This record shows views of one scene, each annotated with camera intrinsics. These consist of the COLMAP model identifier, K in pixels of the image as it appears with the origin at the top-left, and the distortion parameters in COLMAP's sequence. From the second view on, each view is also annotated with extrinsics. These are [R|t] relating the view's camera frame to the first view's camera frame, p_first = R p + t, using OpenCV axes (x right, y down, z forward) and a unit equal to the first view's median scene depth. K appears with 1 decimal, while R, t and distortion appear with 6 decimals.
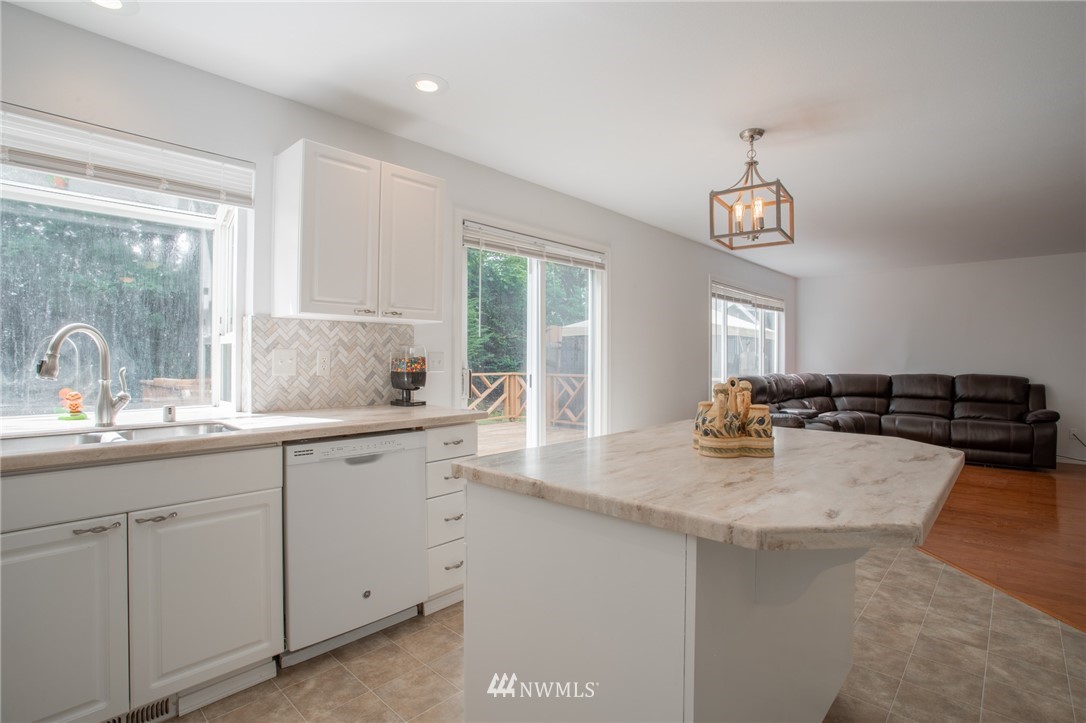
lens RADIAL K [[530.8, 0, 555.0], [0, 530.8, 358.6], [0, 0, 1]] dist [-0.057089, 0.021786]
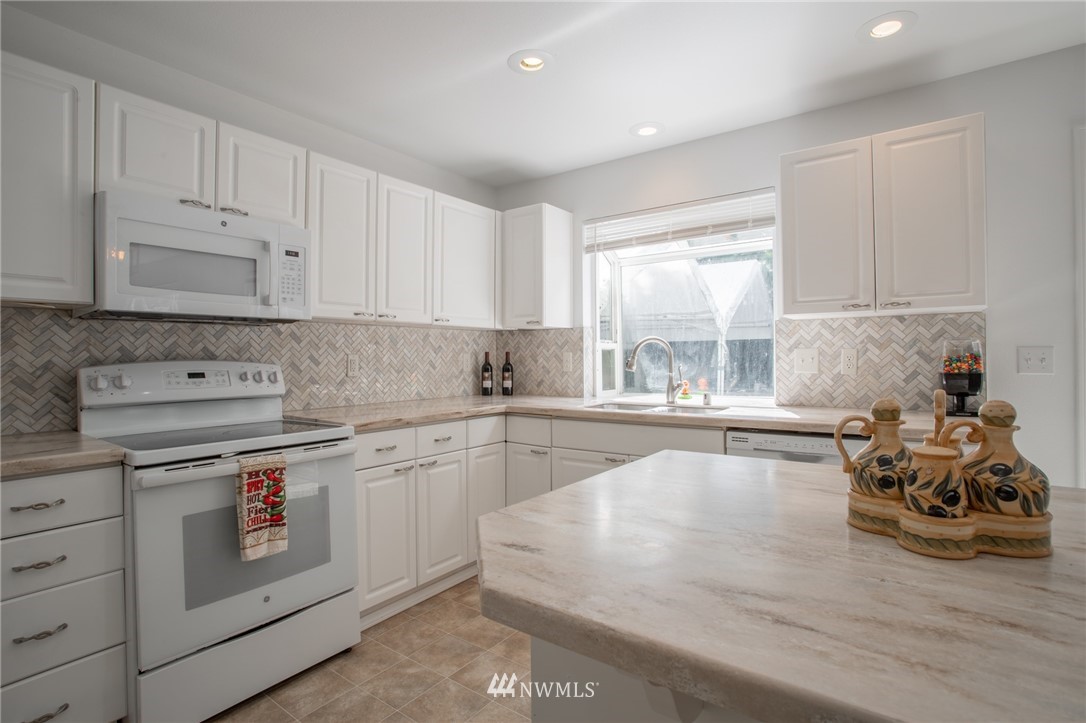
lens RADIAL K [[530.8, 0, 541.6], [0, 530.8, 356.5], [0, 0, 1]] dist [-0.057089, 0.021786]
pose [[0.096147, -0.003035, -0.995363, 0.447040], [0.011622, 0.999931, -0.001926, -0.005282], [0.995299, -0.011383, 0.096175, 0.323280]]
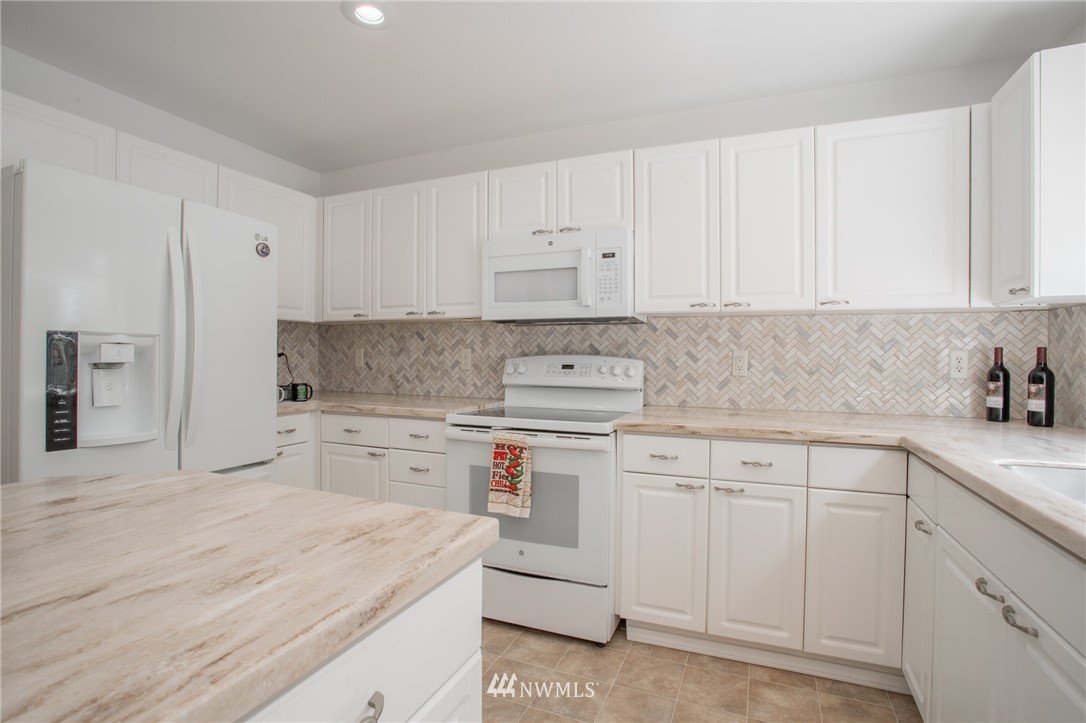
lens RADIAL K [[530.8, 0, 550.9], [0, 530.8, 357.9], [0, 0, 1]] dist [-0.057089, 0.021786]
pose [[-0.943668, -0.003906, -0.330872, -0.018746], [-0.005630, 0.999975, 0.004252, -0.005246], [0.330847, 0.005875, -0.943666, 0.812117]]
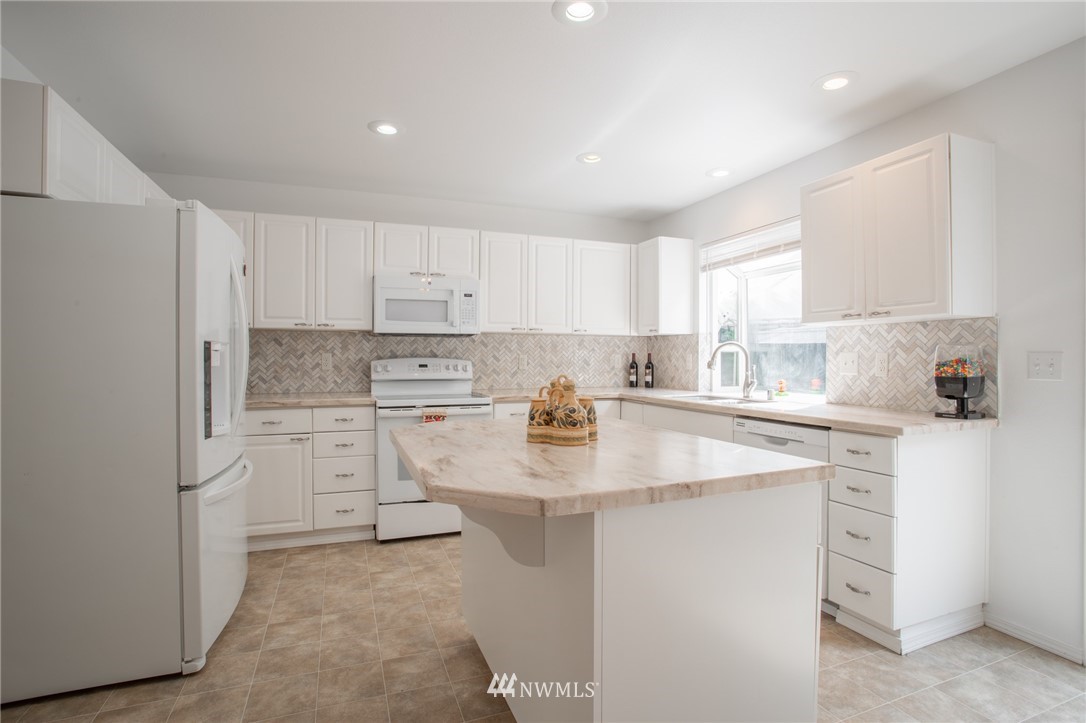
lens RADIAL K [[530.8, 0, 541.9], [0, 530.8, 360.3], [0, 0, 1]] dist [-0.057089, 0.021786]
pose [[-0.455409, 0.003278, -0.890276, 0.759649], [0.001050, 0.999995, 0.003145, -0.003833], [0.890282, 0.000497, -0.455410, 0.828201]]
